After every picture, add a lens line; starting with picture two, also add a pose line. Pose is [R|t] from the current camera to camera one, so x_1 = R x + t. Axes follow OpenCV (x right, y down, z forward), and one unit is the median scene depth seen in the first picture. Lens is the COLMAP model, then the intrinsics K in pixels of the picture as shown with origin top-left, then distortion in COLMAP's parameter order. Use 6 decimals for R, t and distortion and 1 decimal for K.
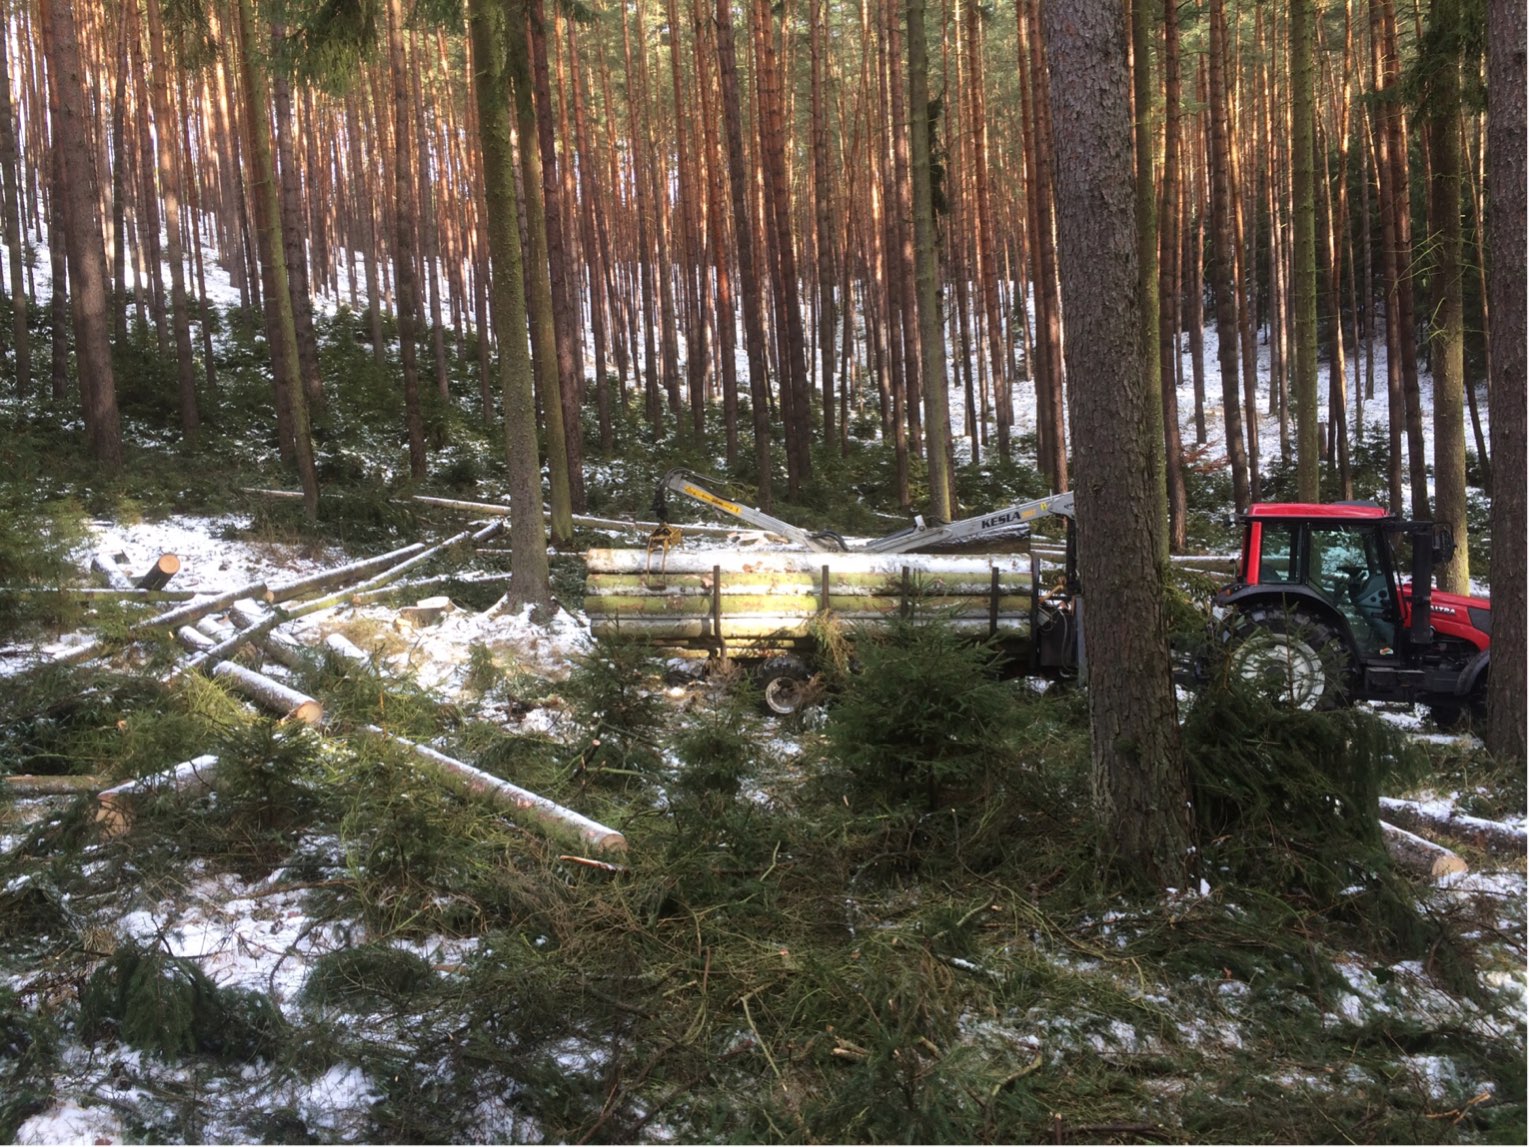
lens RADIAL K [[1313.5, 0, 764.5], [0, 1313.5, 573.5], [0, 0, 1]] dist [0.109278, -0.145663]
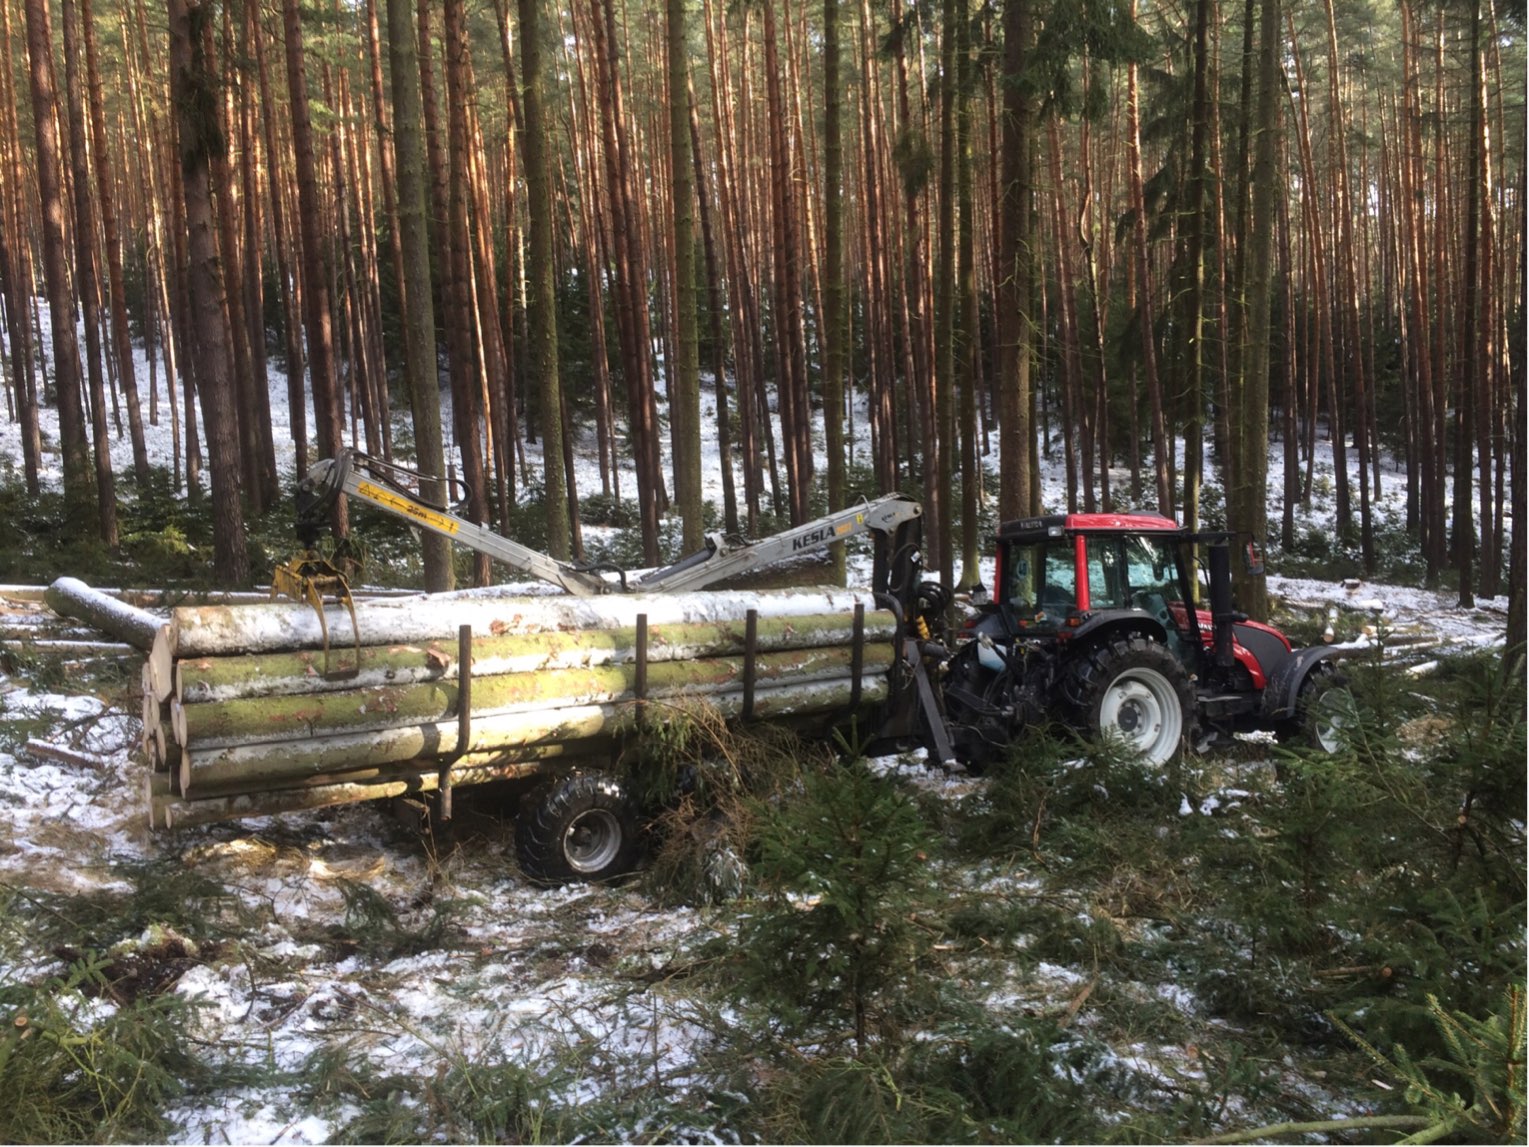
lens RADIAL K [[1313.5, 0, 764.5], [0, 1313.5, 573.5], [0, 0, 1]] dist [0.109278, -0.145663]
pose [[0.724006, -0.027756, 0.689235, -0.347348], [0.053059, 0.998471, -0.015526, -0.013190], [-0.687750, 0.047811, 0.724371, 0.544746]]
